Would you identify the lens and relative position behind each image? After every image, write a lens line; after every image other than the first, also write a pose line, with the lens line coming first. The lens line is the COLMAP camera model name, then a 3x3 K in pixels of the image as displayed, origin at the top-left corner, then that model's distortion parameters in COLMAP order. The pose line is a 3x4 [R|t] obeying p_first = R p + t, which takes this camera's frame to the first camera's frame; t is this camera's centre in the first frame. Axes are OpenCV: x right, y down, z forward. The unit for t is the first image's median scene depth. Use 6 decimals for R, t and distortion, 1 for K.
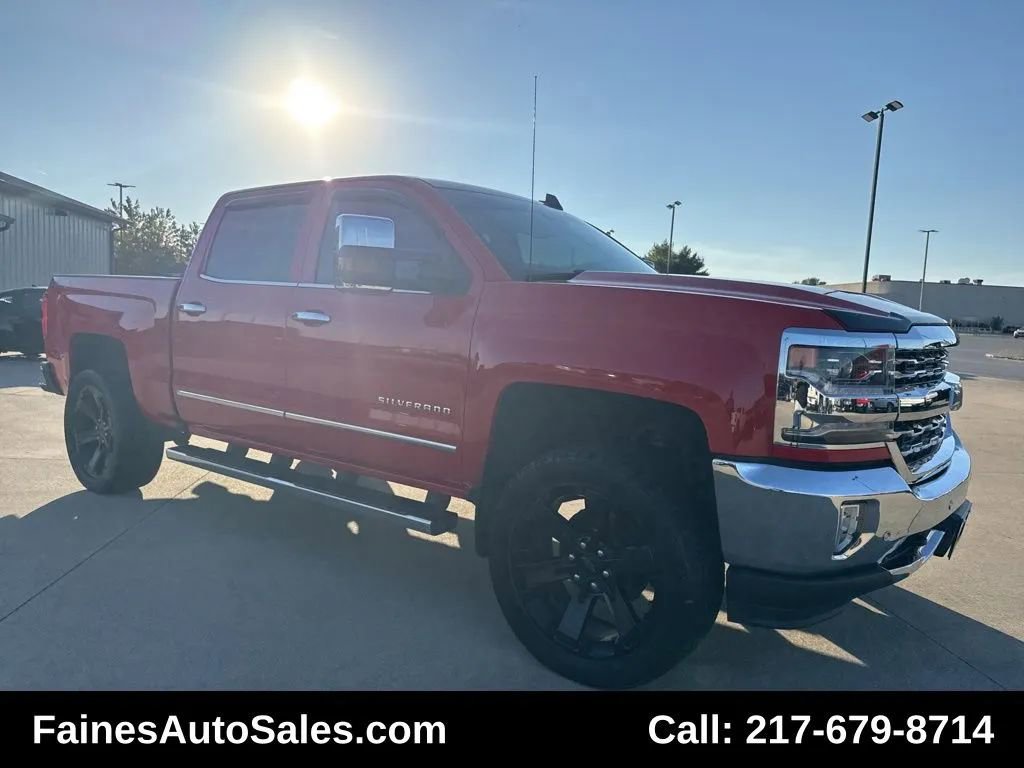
lens RADIAL K [[736.0, 0, 510.6], [0, 736.0, 393.7], [0, 0, 1]] dist [0.047177, -0.051026]
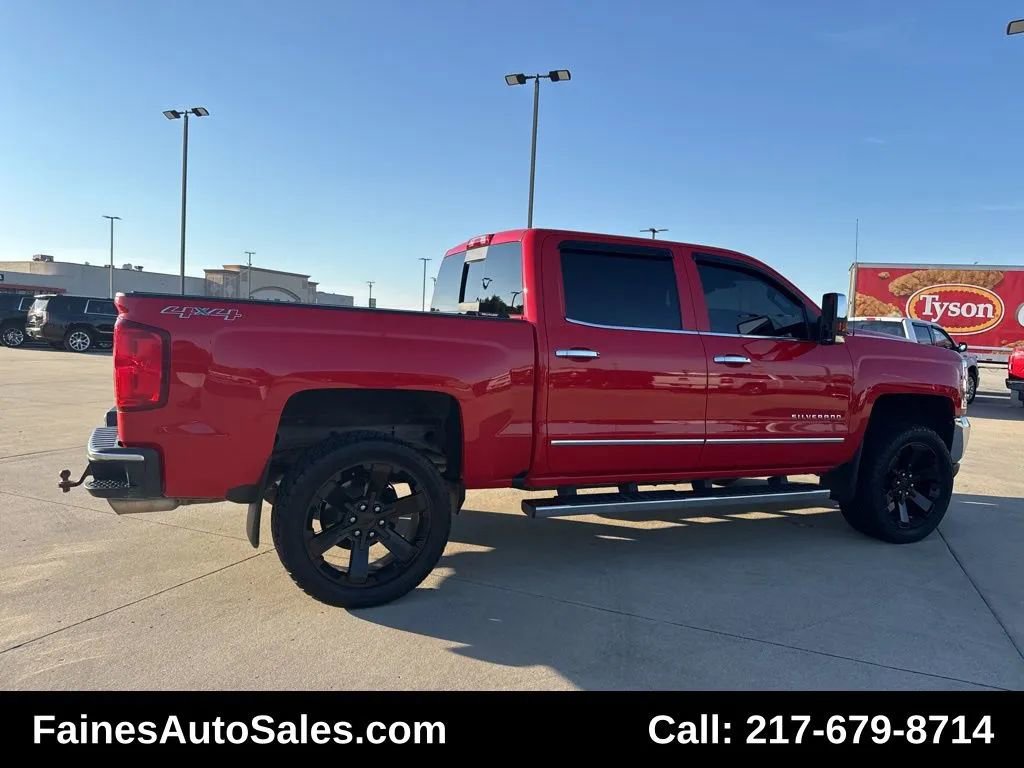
lens RADIAL K [[736.0, 0, 503.9], [0, 736.0, 385.9], [0, 0, 1]] dist [0.047177, -0.051026]
pose [[0.469804, -0.086074, 0.878564, -1.138607], [0.070854, 0.995701, 0.059662, -0.118201], [-0.879923, 0.034220, 0.473883, 0.543148]]
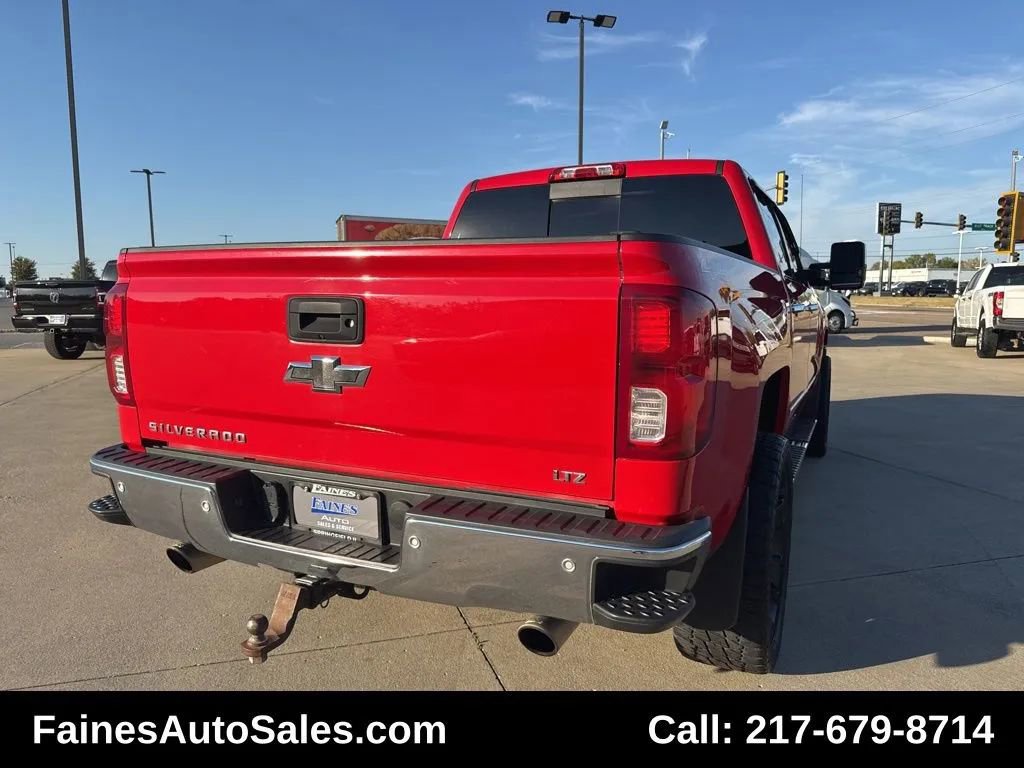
lens RADIAL K [[736.0, 0, 510.0], [0, 736.0, 385.5], [0, 0, 1]] dist [0.047177, -0.051026]
pose [[-0.218554, -0.159022, 0.962780, -1.033030], [0.096567, 0.978265, 0.183501, -0.185983], [-0.971035, 0.133078, -0.198448, 1.294113]]
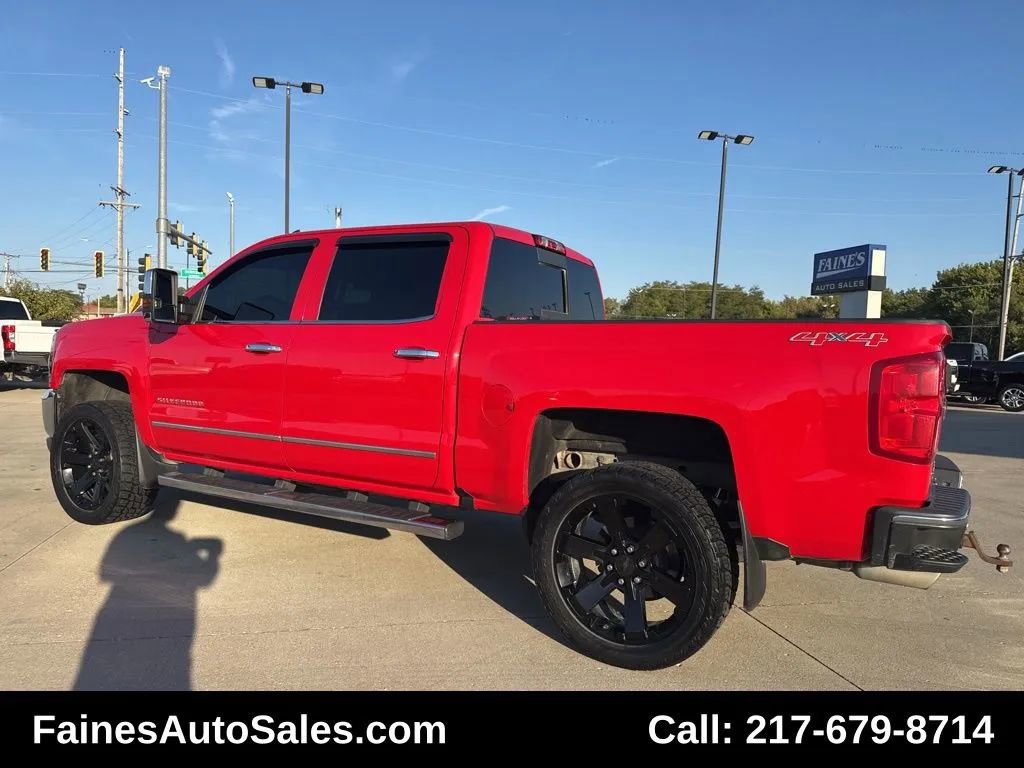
lens RADIAL K [[736.0, 0, 503.0], [0, 736.0, 377.6], [0, 0, 1]] dist [0.047177, -0.051026]
pose [[-0.987168, -0.074228, -0.141385, -0.097635], [-0.094228, 0.985591, 0.140468, -0.214983], [0.128921, 0.151988, -0.979938, 1.942657]]
